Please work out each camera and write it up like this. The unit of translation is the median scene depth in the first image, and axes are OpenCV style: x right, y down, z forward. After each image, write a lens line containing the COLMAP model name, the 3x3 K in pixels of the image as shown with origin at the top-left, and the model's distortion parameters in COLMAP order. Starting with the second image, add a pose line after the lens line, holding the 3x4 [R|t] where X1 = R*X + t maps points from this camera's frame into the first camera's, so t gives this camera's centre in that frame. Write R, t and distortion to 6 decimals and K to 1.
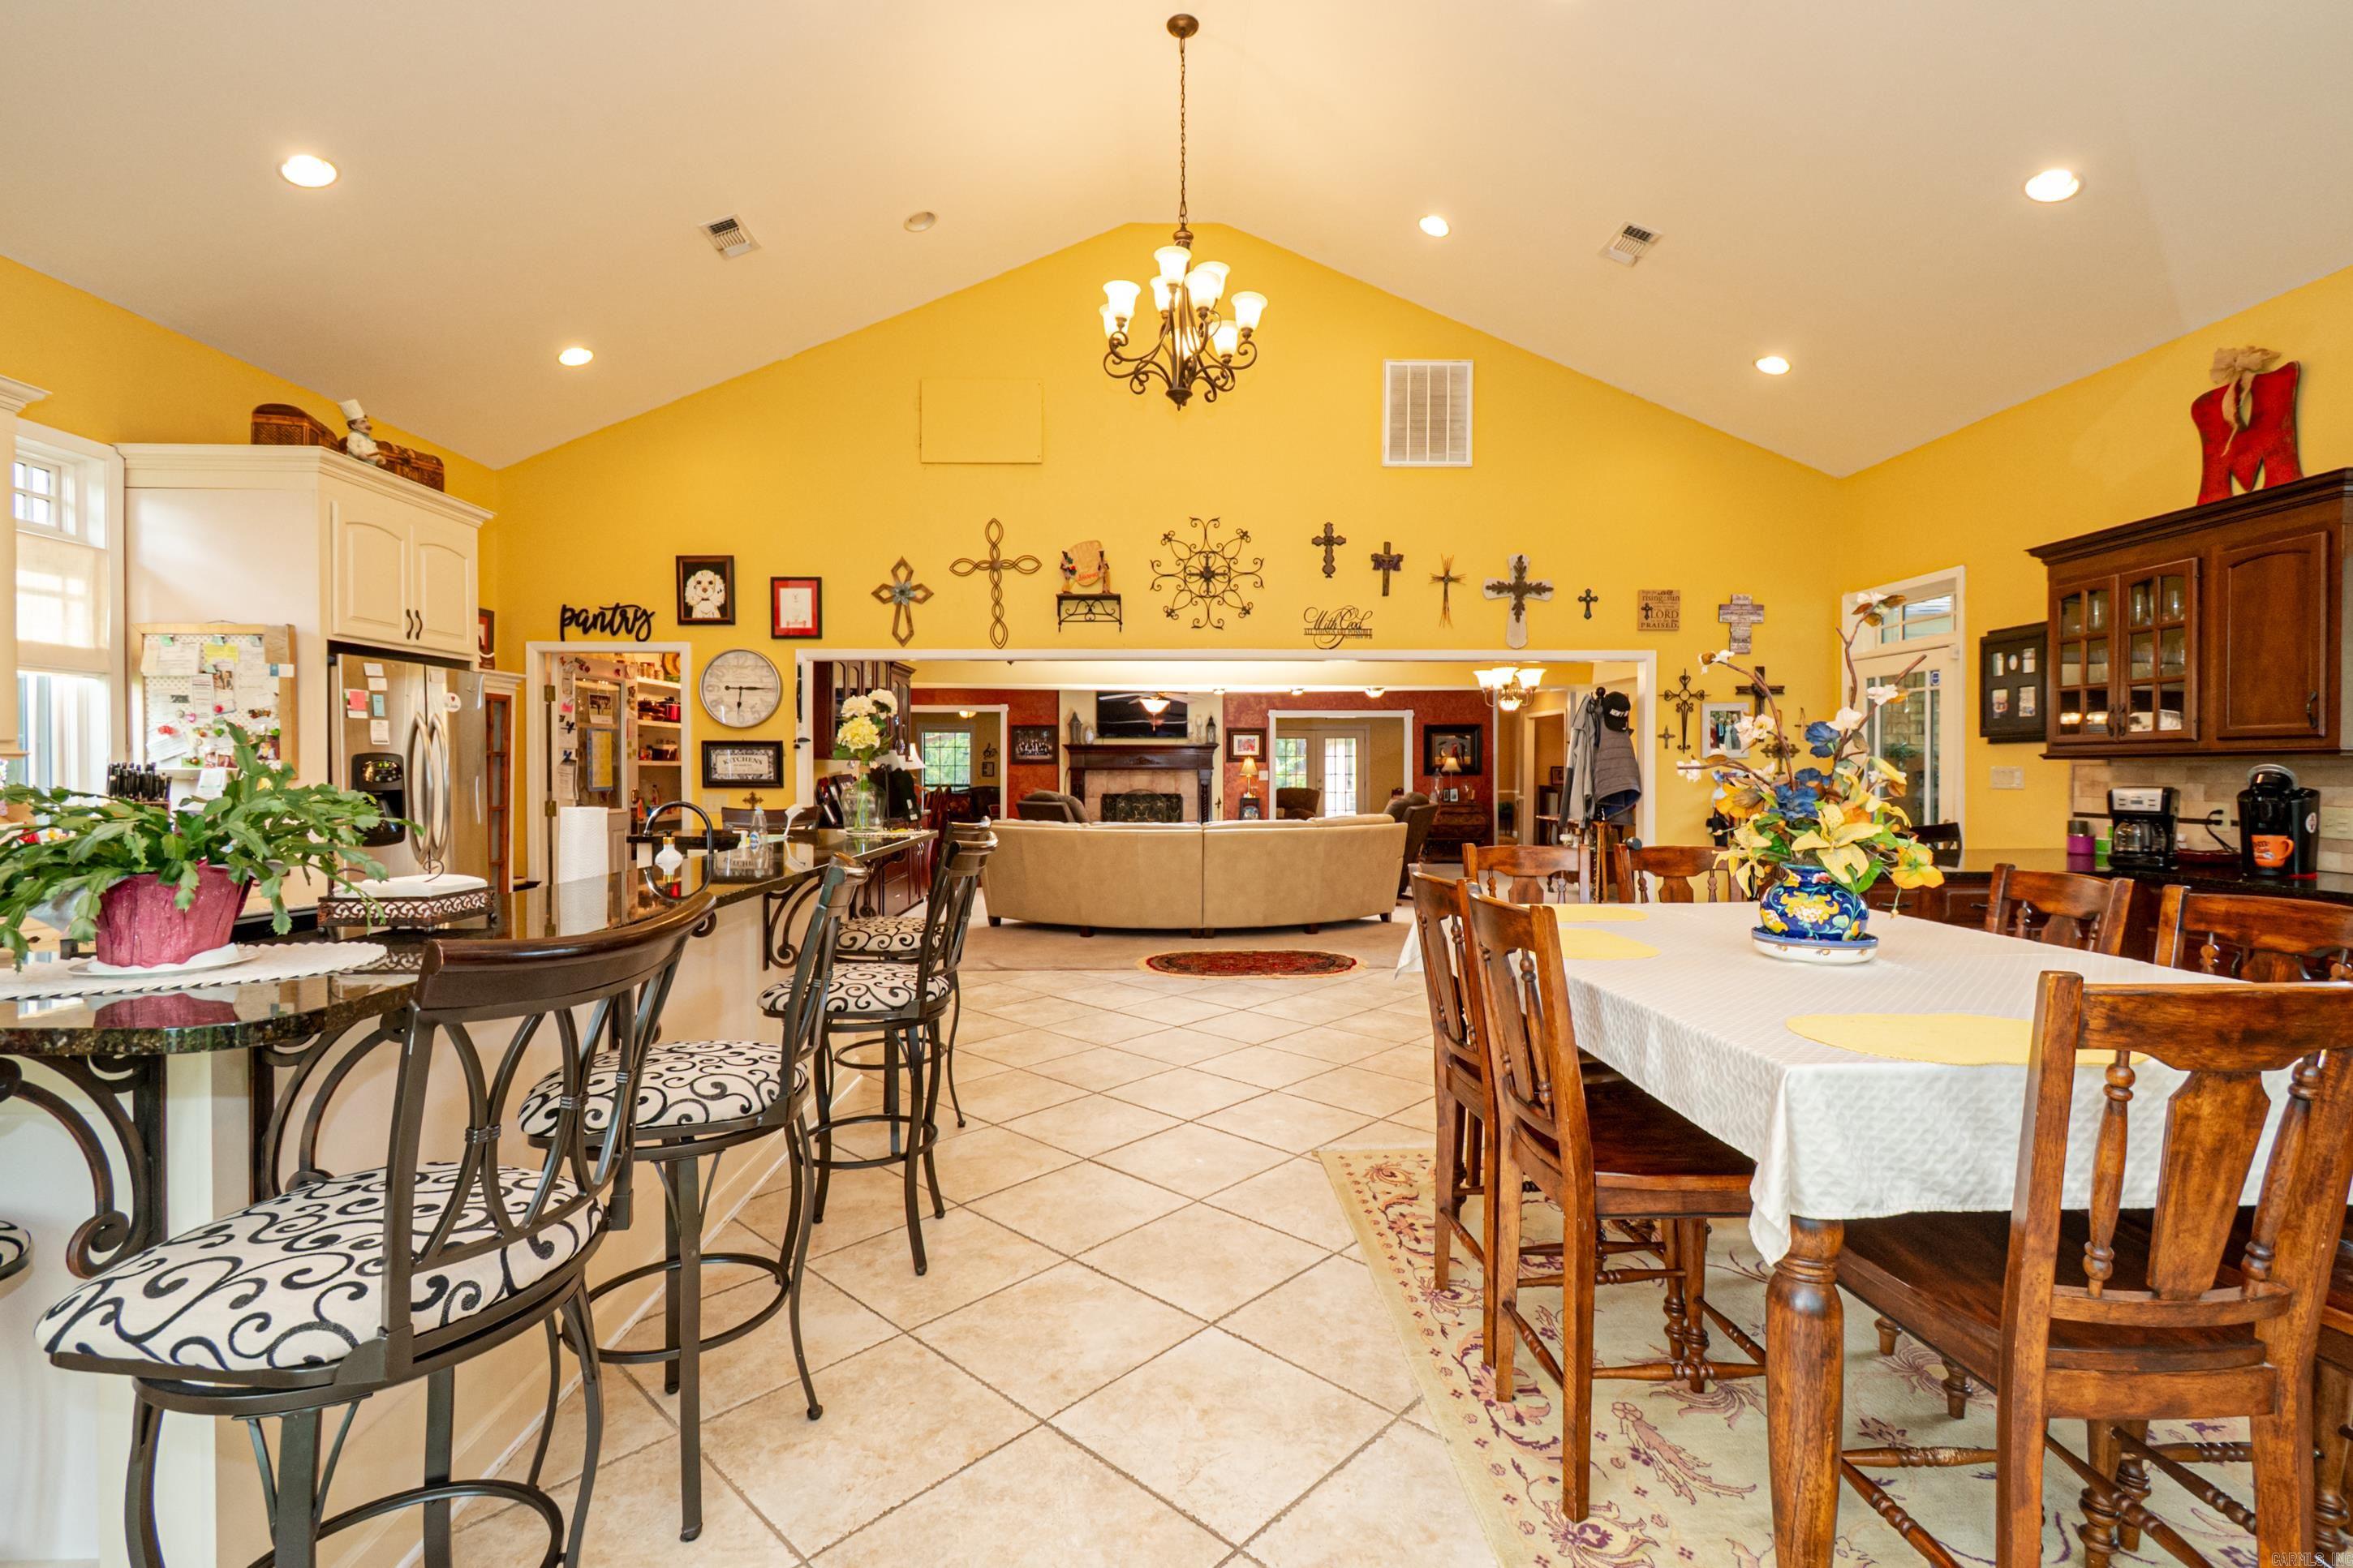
lens RADIAL K [[1044.9, 0, 1177.1], [0, 1044.9, 776.4], [0, 0, 1]] dist [0.007291, -0.003178]
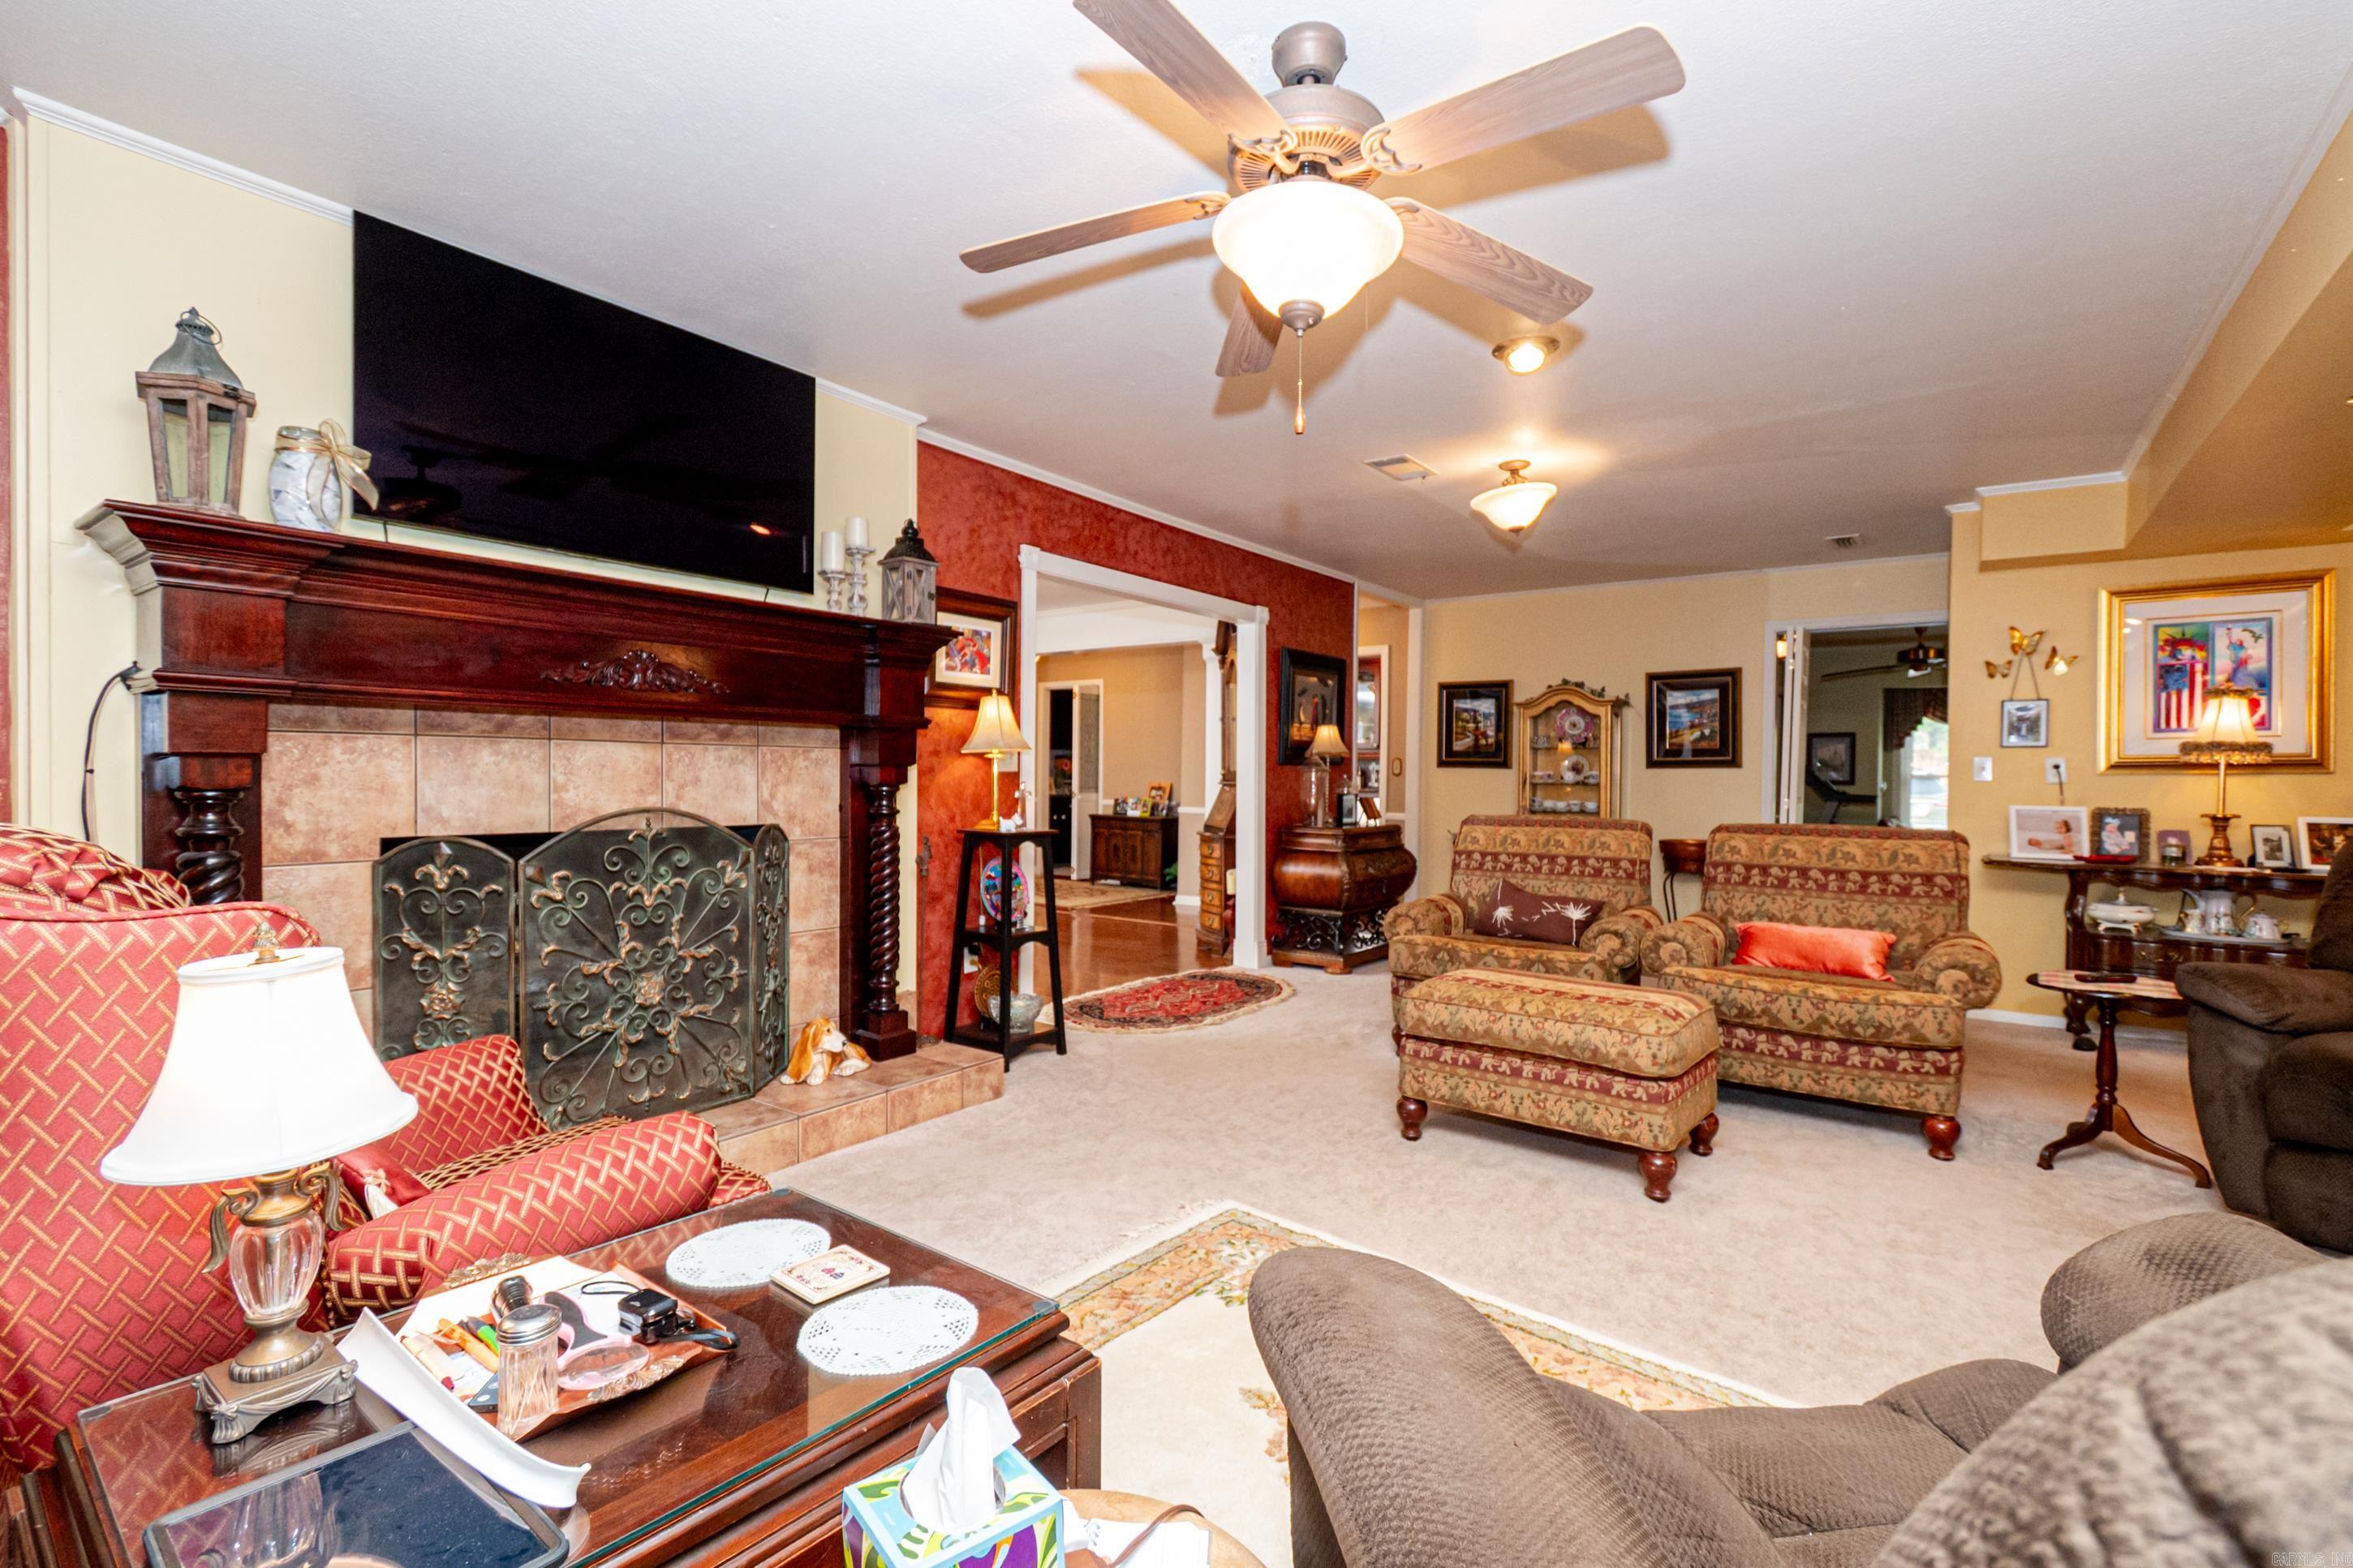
lens RADIAL K [[1044.9, 0, 1182.5], [0, 1044.9, 785.3], [0, 0, 1]] dist [0.007291, -0.003178]
pose [[0.605255, 0.000776, 0.796031, -0.130749], [-0.003400, 0.999993, 0.001610, 0.007001], [-0.796024, -0.003682, 0.605254, 0.780768]]
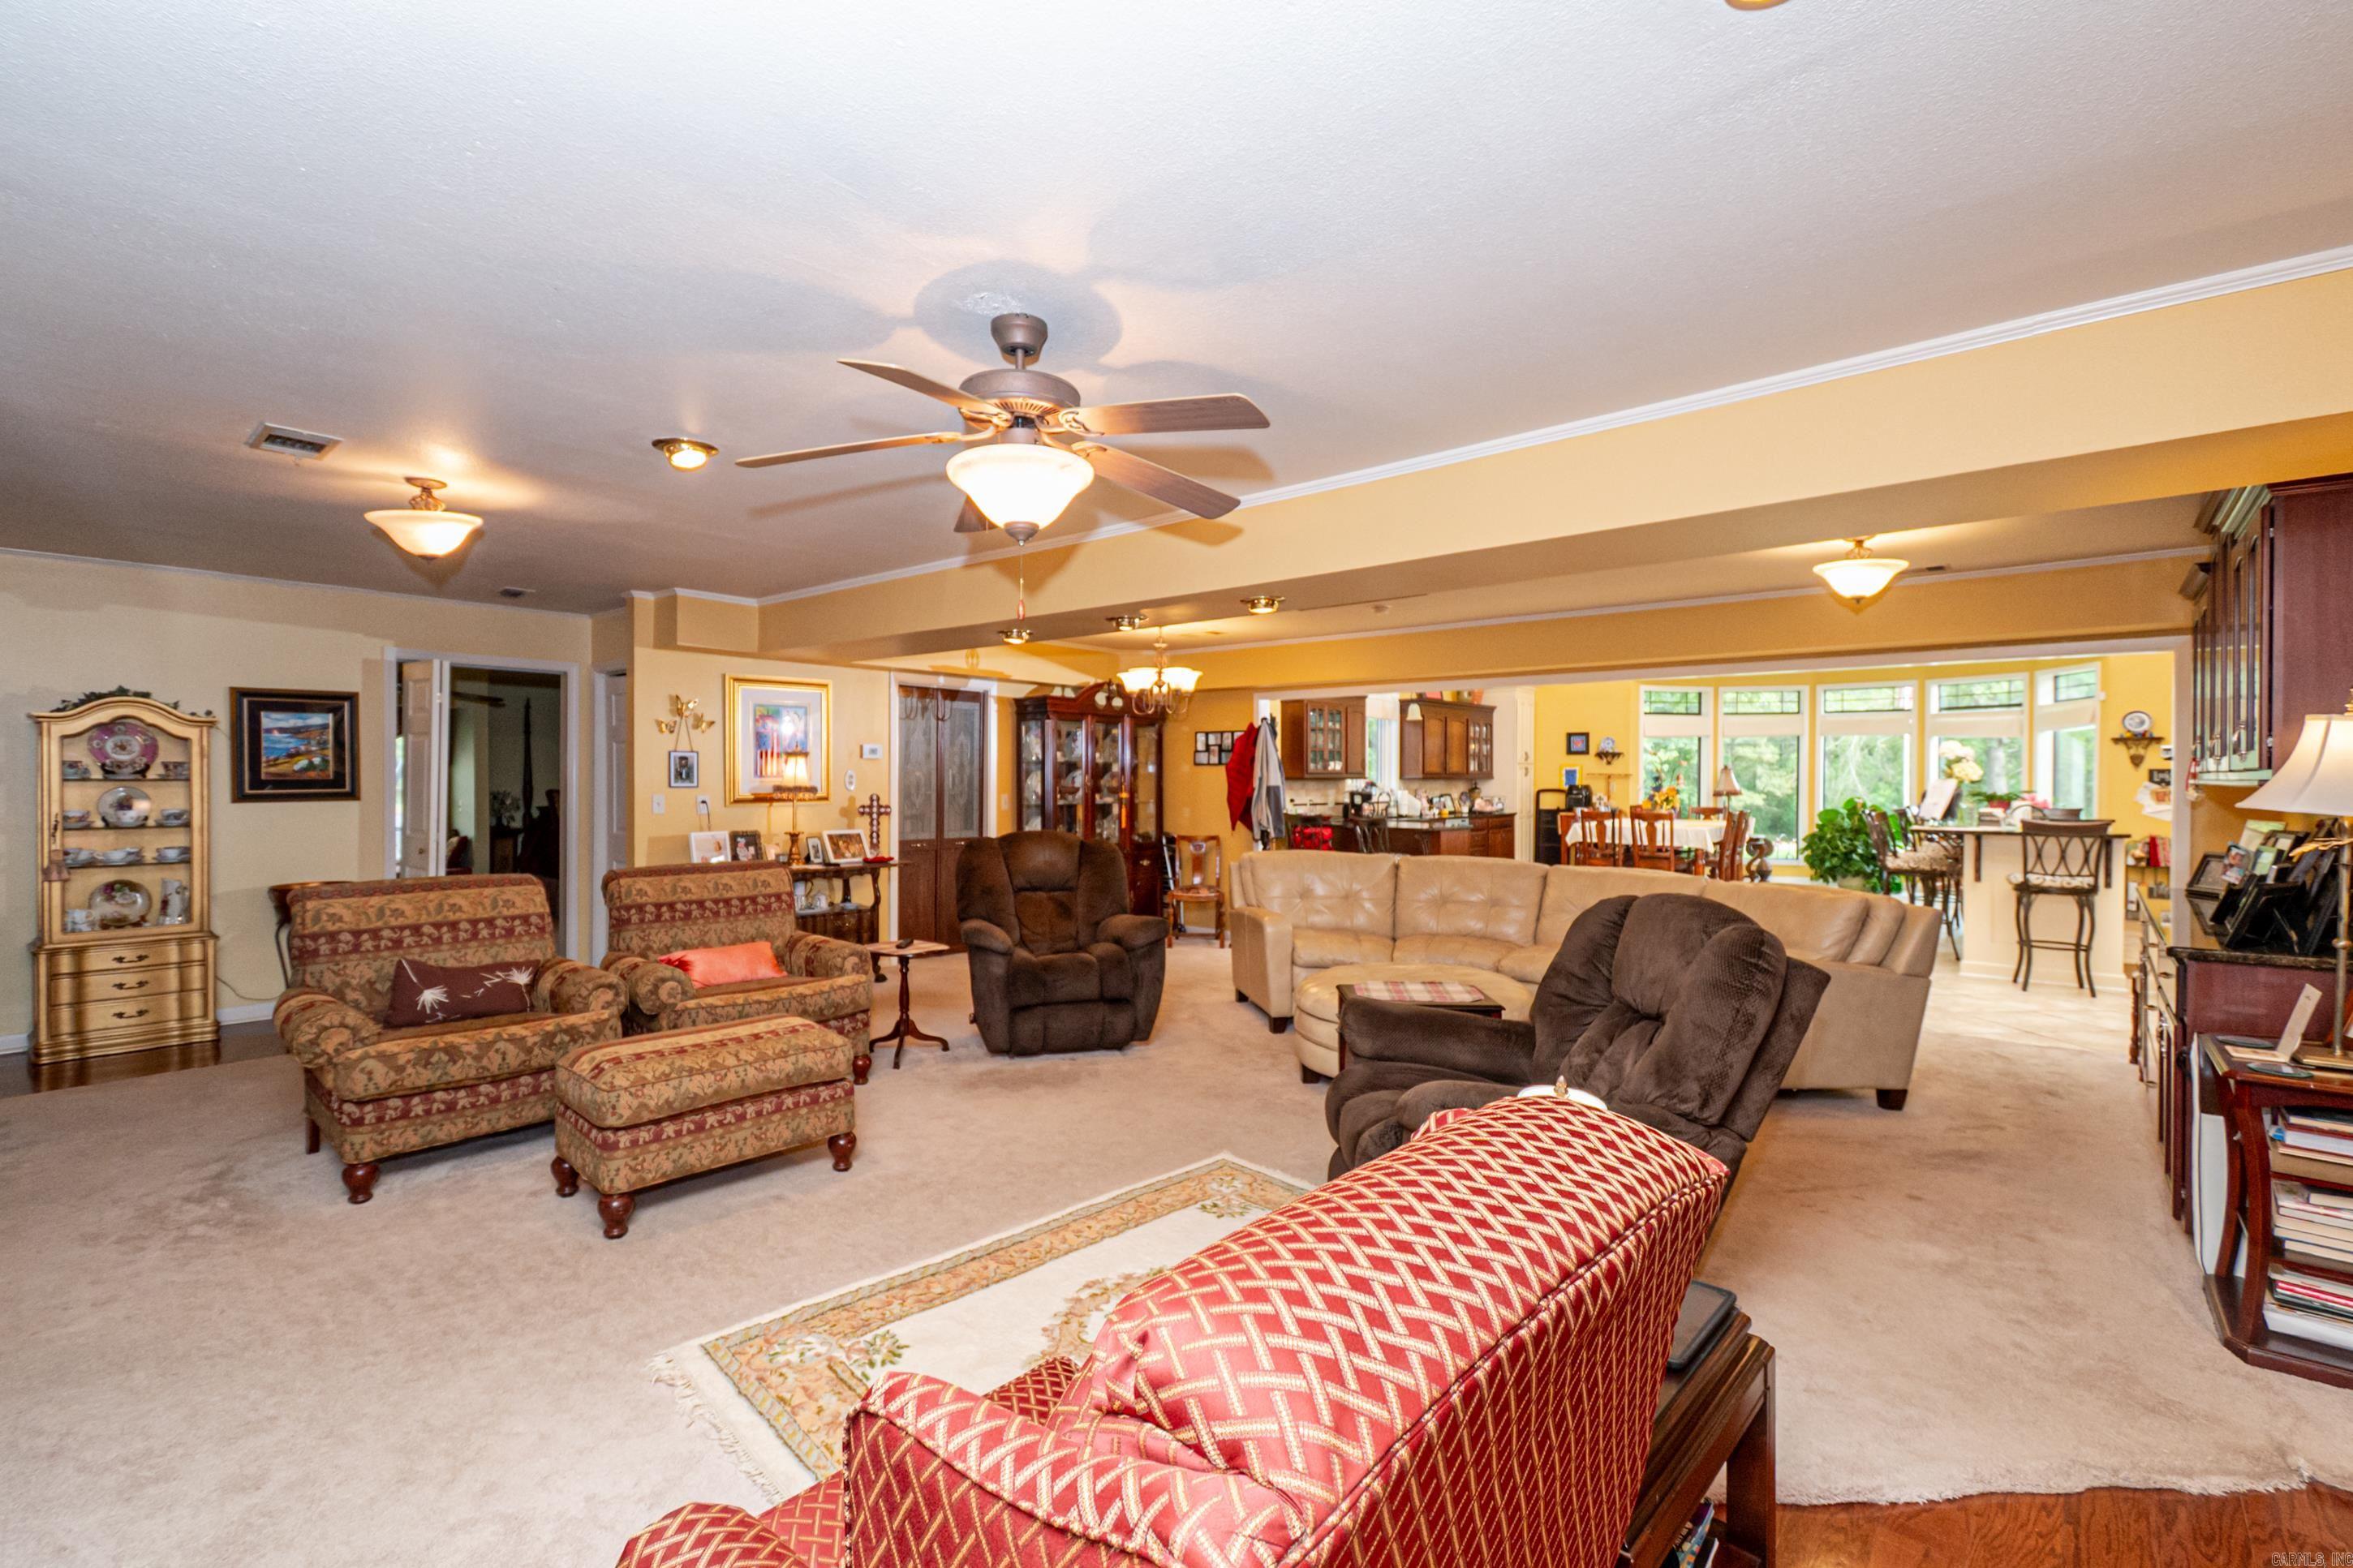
lens RADIAL K [[1044.9, 0, 1178.8], [0, 1044.9, 782.5], [0, 0, 1]] dist [0.007291, -0.003178]
pose [[-0.743218, -0.006634, 0.669017, -0.151878], [0.001575, 0.999931, 0.011665, -0.012589], [-0.669048, 0.009723, -0.743156, 0.959057]]
